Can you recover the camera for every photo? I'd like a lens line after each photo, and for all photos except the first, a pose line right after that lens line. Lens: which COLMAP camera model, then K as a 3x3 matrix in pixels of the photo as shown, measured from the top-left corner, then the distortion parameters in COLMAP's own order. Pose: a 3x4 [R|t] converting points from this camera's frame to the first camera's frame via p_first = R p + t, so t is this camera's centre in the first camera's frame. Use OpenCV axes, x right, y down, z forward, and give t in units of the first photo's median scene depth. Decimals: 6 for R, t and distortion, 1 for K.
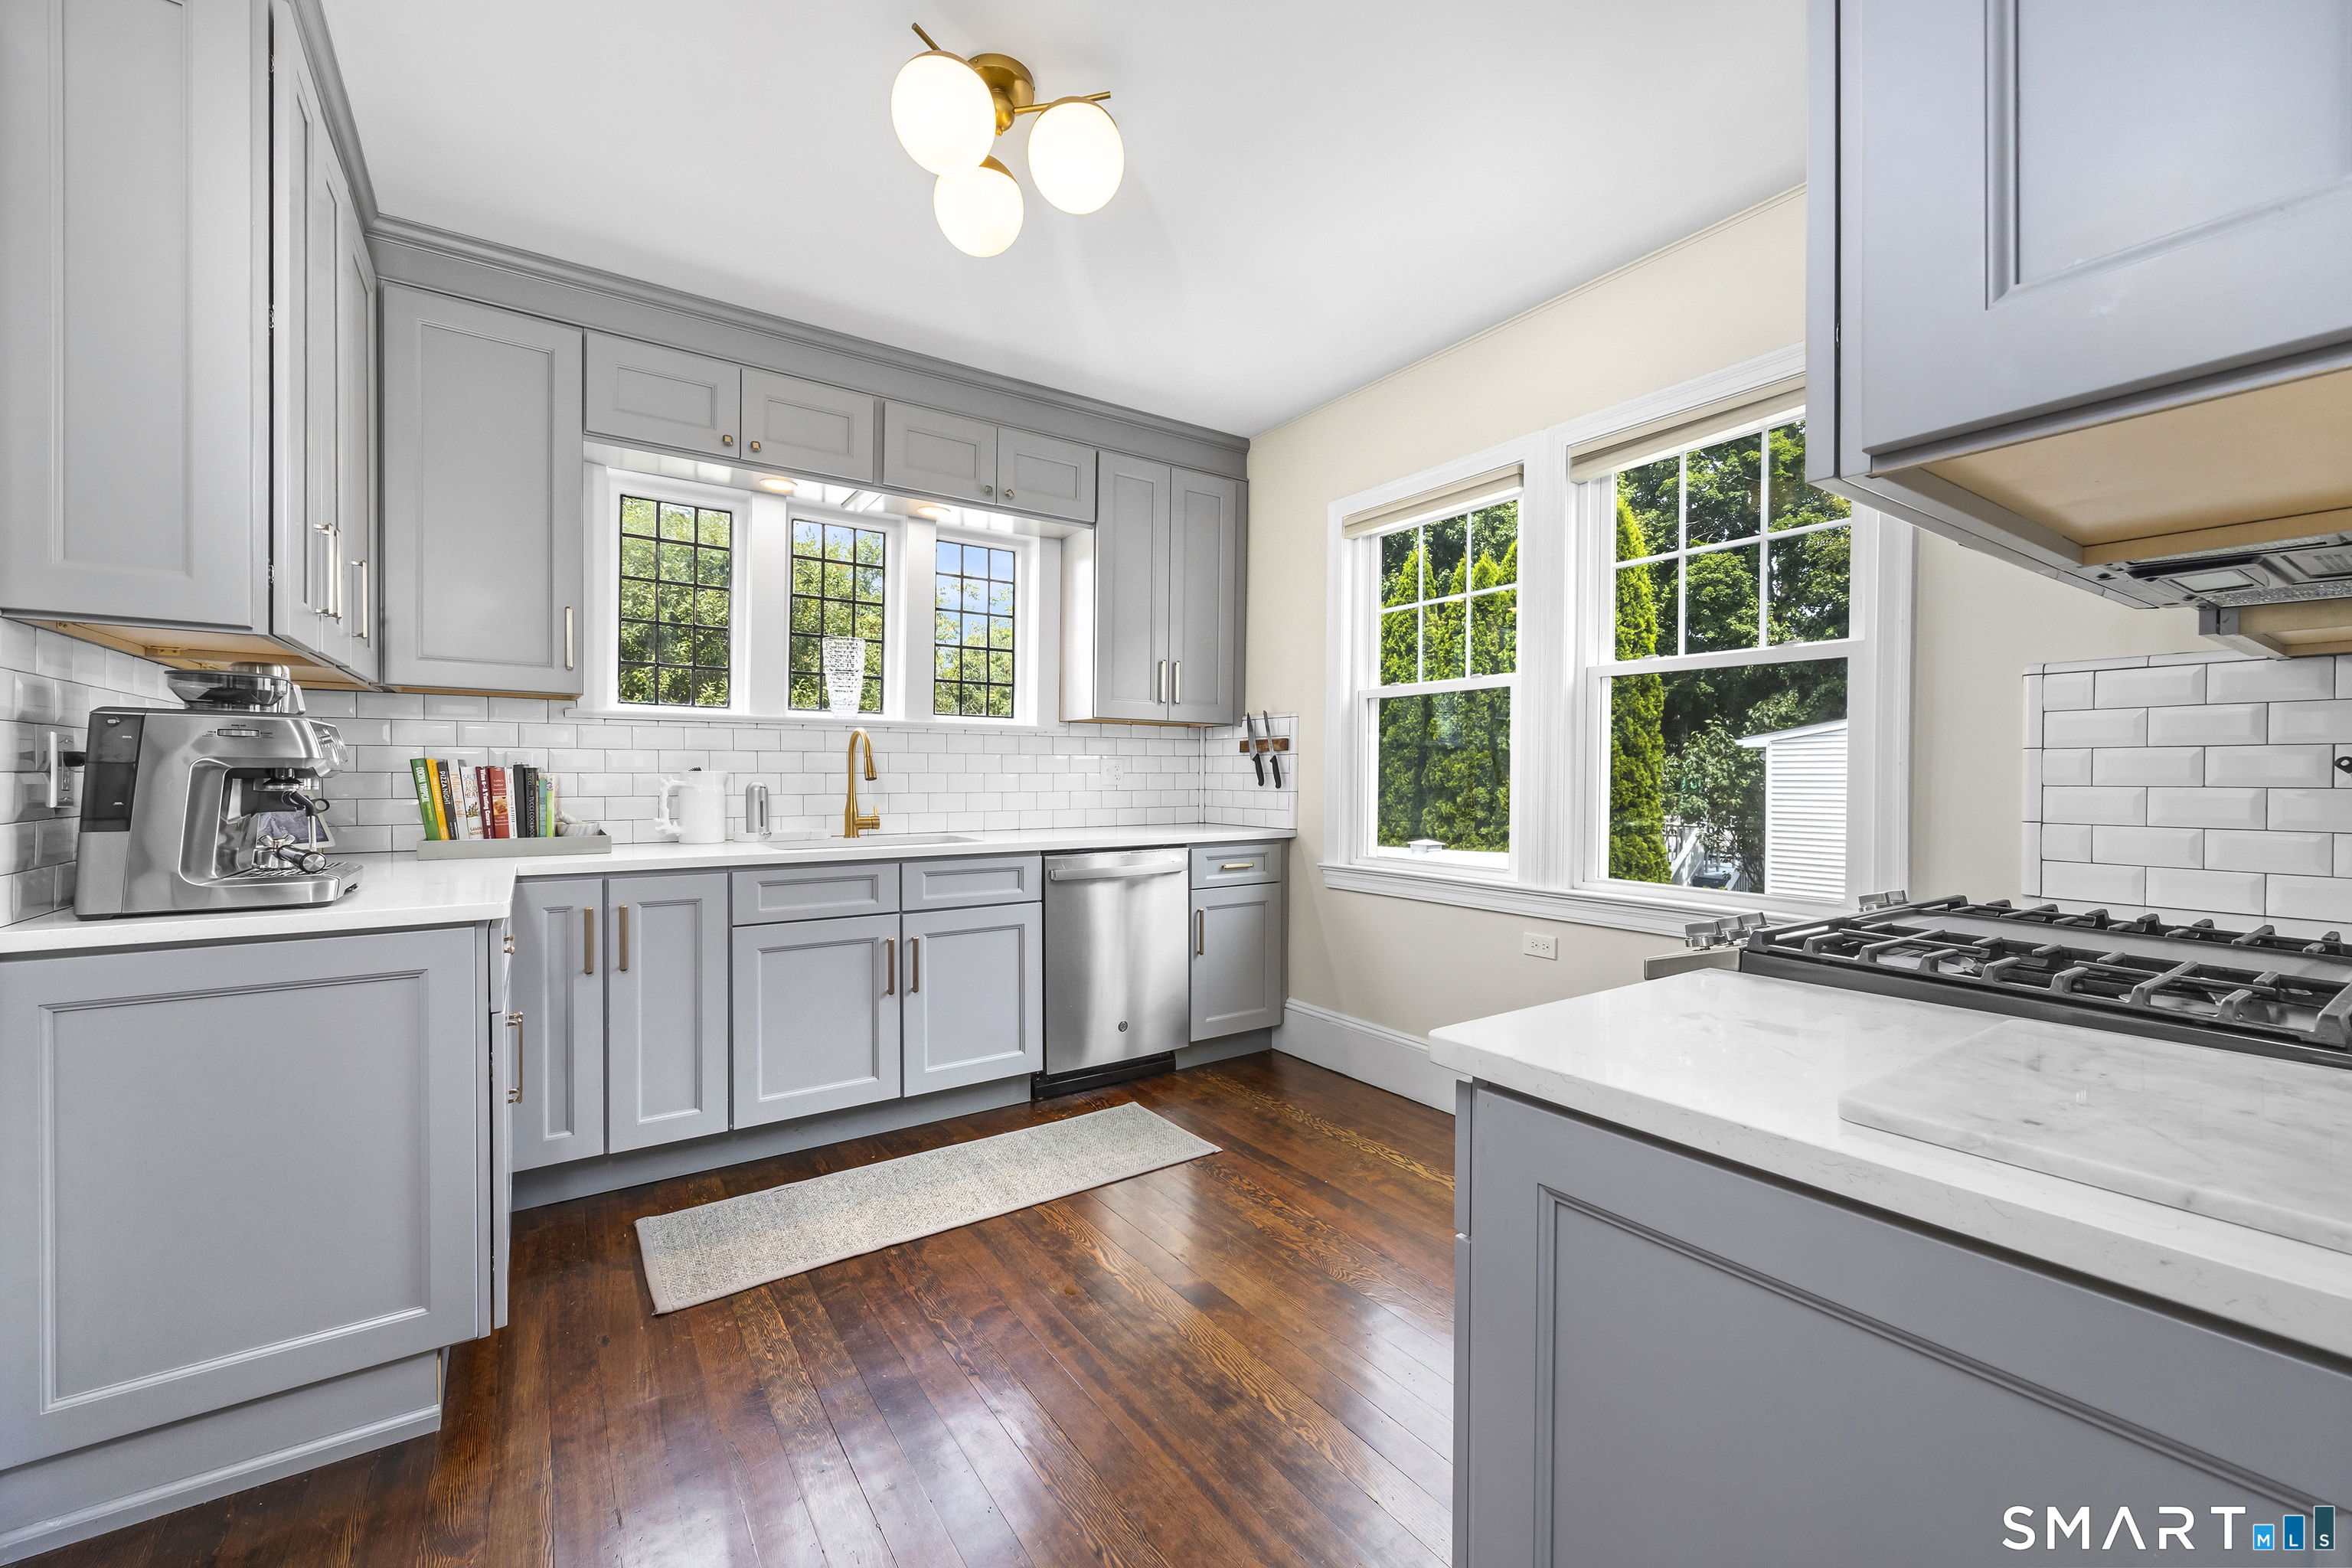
lens RADIAL K [[938.7, 0, 1175.8], [0, 938.7, 790.0], [0, 0, 1]] dist [-0.003823, -0.000195]
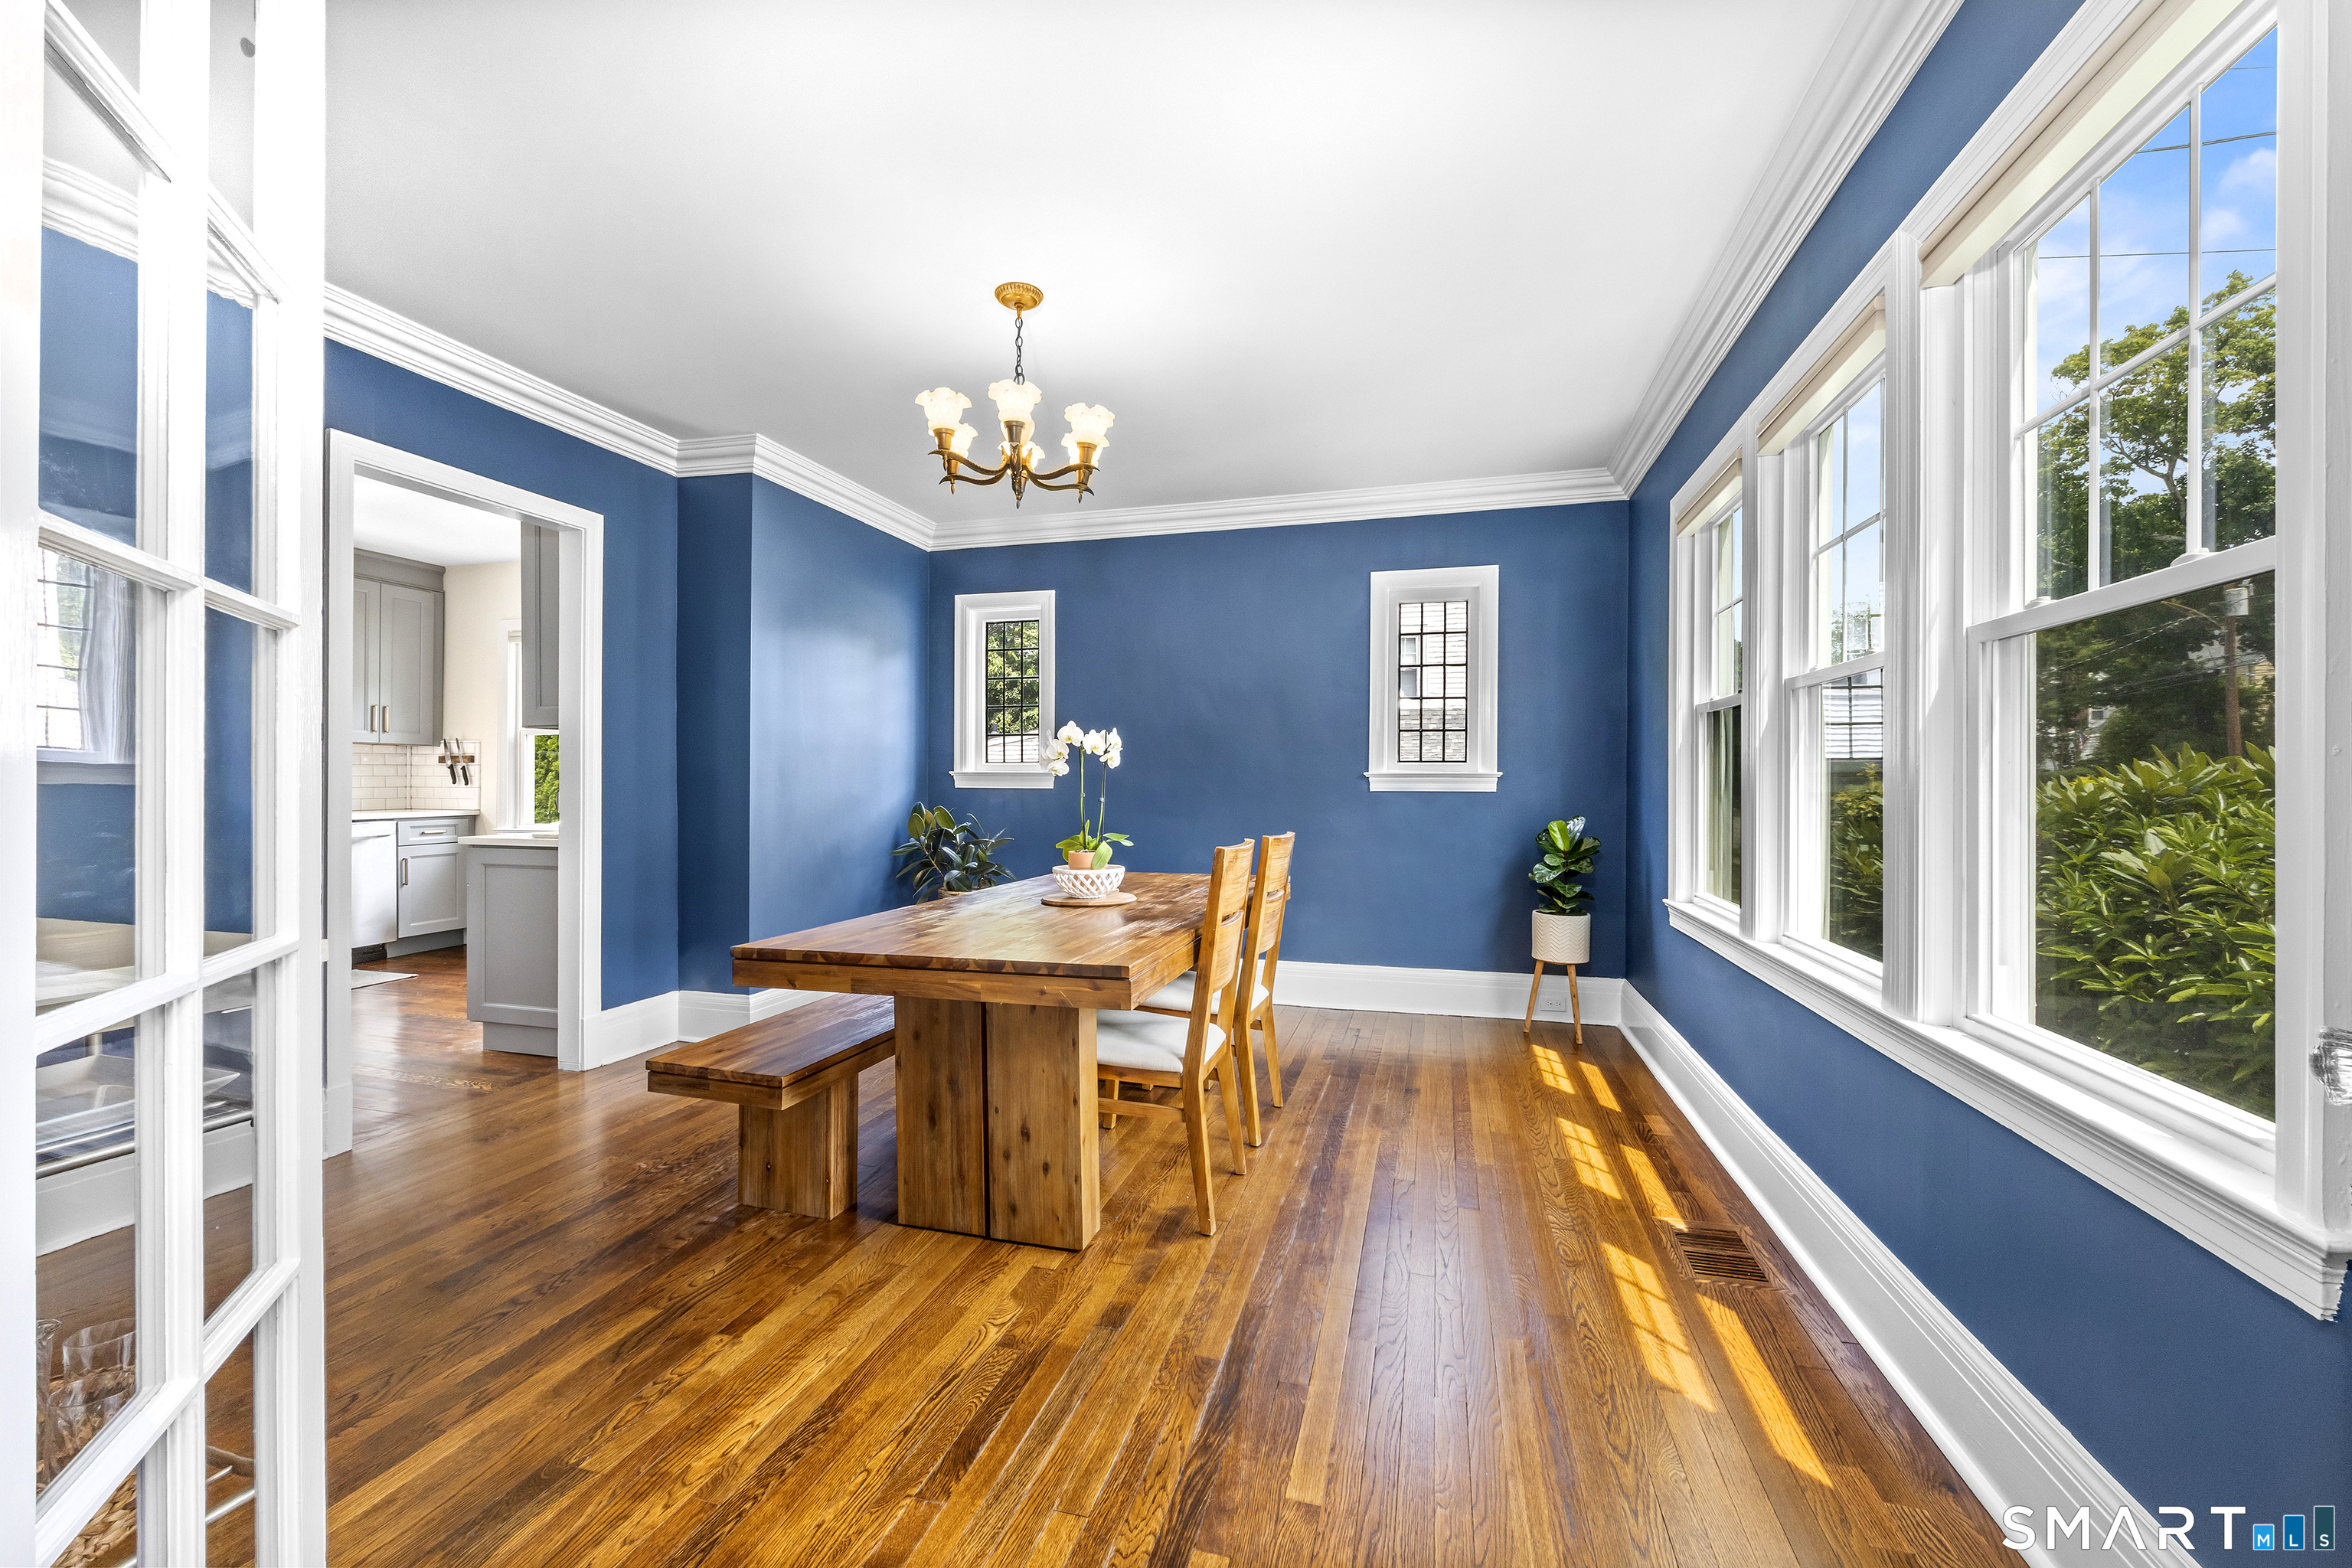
lens RADIAL K [[938.7, 0, 1178.8], [0, 938.7, 781.3], [0, 0, 1]] dist [-0.003823, -0.000195]
pose [[0.762058, 0.000238, 0.647508, -0.003042], [0.002115, 0.999994, -0.002857, -0.001680], [-0.647505, 0.003547, 0.762053, -1.039704]]
